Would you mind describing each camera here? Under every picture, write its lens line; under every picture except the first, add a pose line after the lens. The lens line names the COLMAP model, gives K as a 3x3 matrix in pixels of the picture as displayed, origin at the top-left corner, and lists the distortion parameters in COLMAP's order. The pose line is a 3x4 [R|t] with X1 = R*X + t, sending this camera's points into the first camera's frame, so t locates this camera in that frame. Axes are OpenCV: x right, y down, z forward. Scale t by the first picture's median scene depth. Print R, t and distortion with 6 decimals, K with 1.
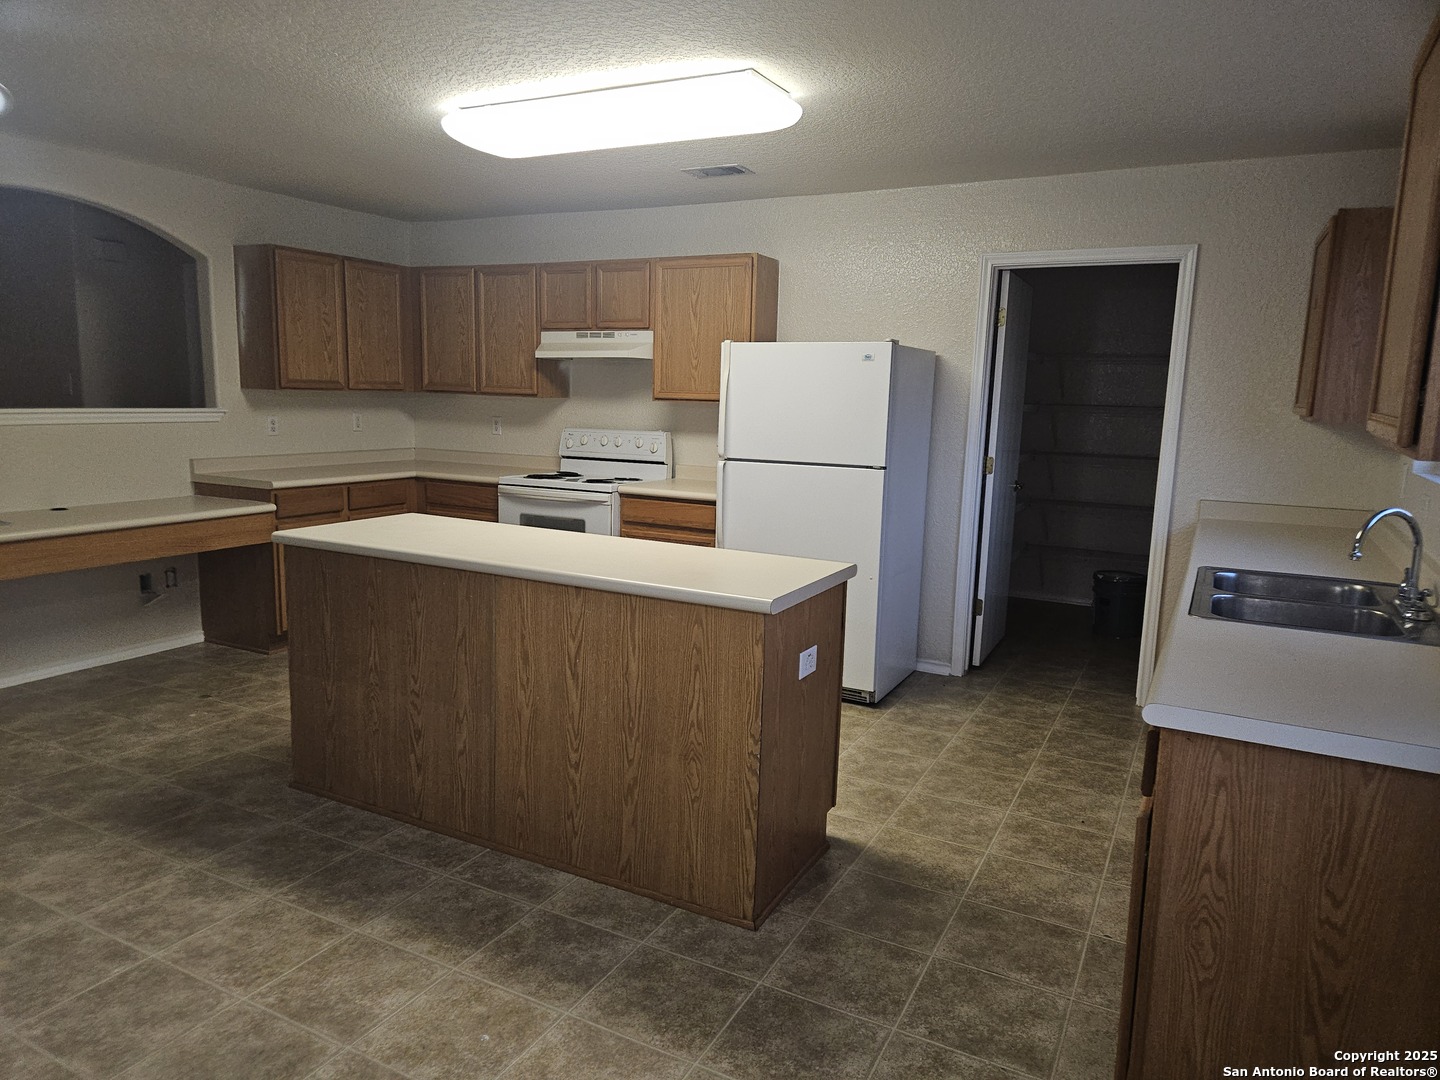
lens RADIAL K [[969.2, 0, 704.8], [0, 969.2, 541.1], [0, 0, 1]] dist [0.079547, -0.074181]
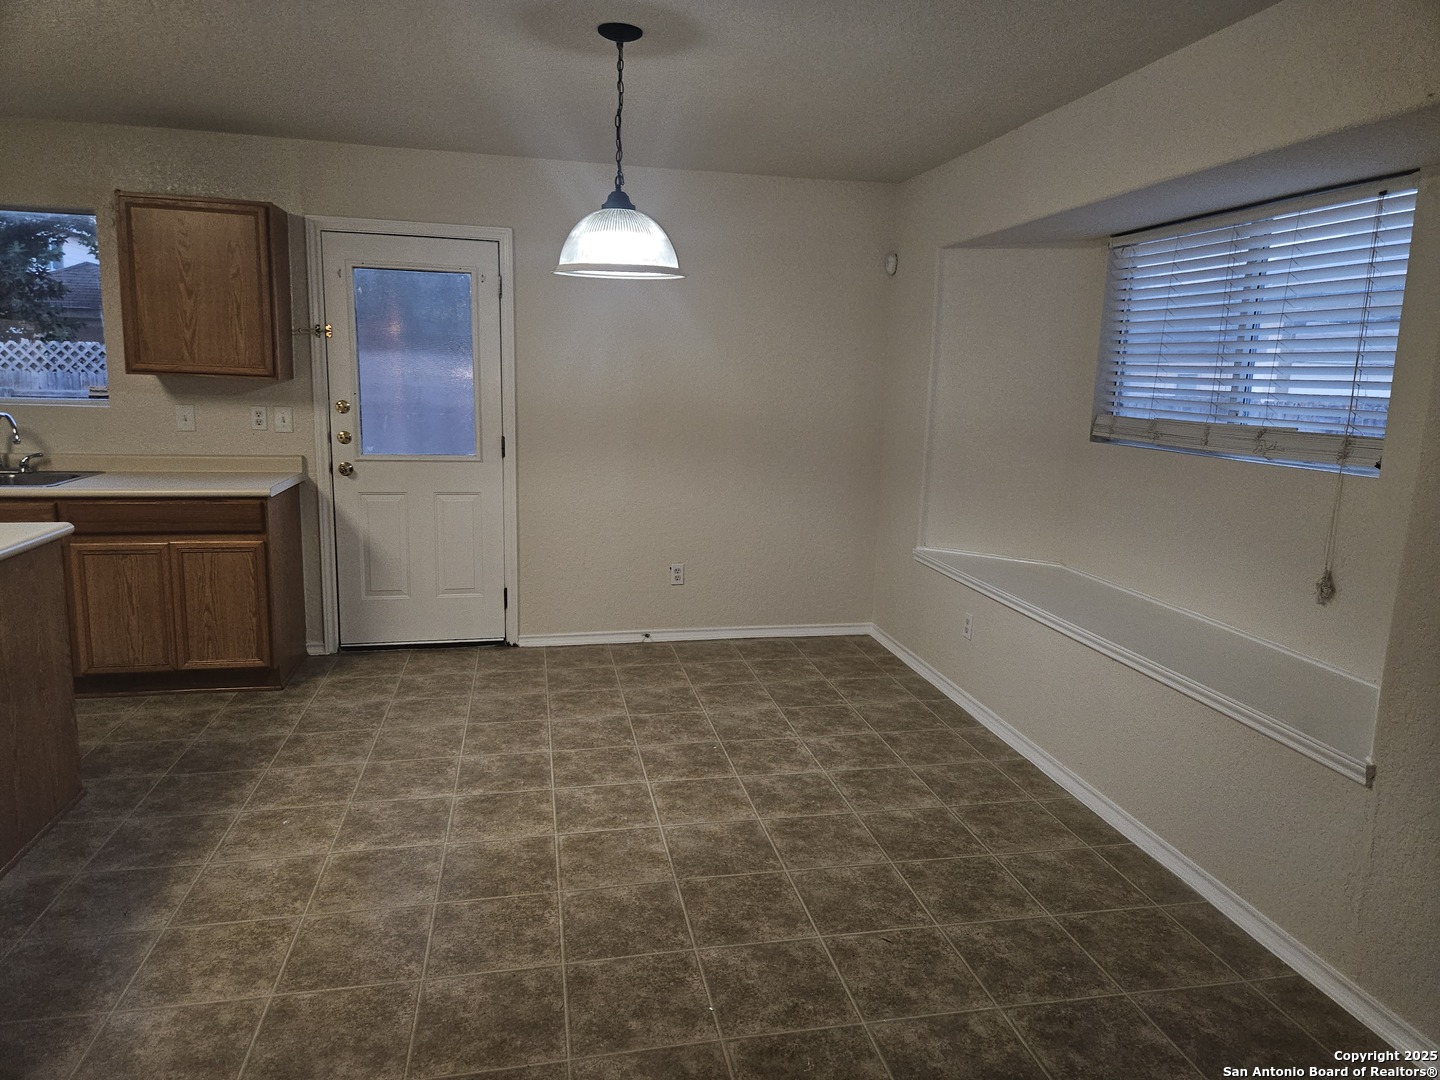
lens RADIAL K [[940.1, 0, 725.0], [0, 940.1, 537.2], [0, 0, 1]] dist [0.075093, -0.065109]
pose [[-0.636268, -0.180798, 0.749984, -1.434975], [0.074028, 0.953356, 0.292628, -0.226235], [-0.767908, 0.241709, -0.593206, 1.108538]]
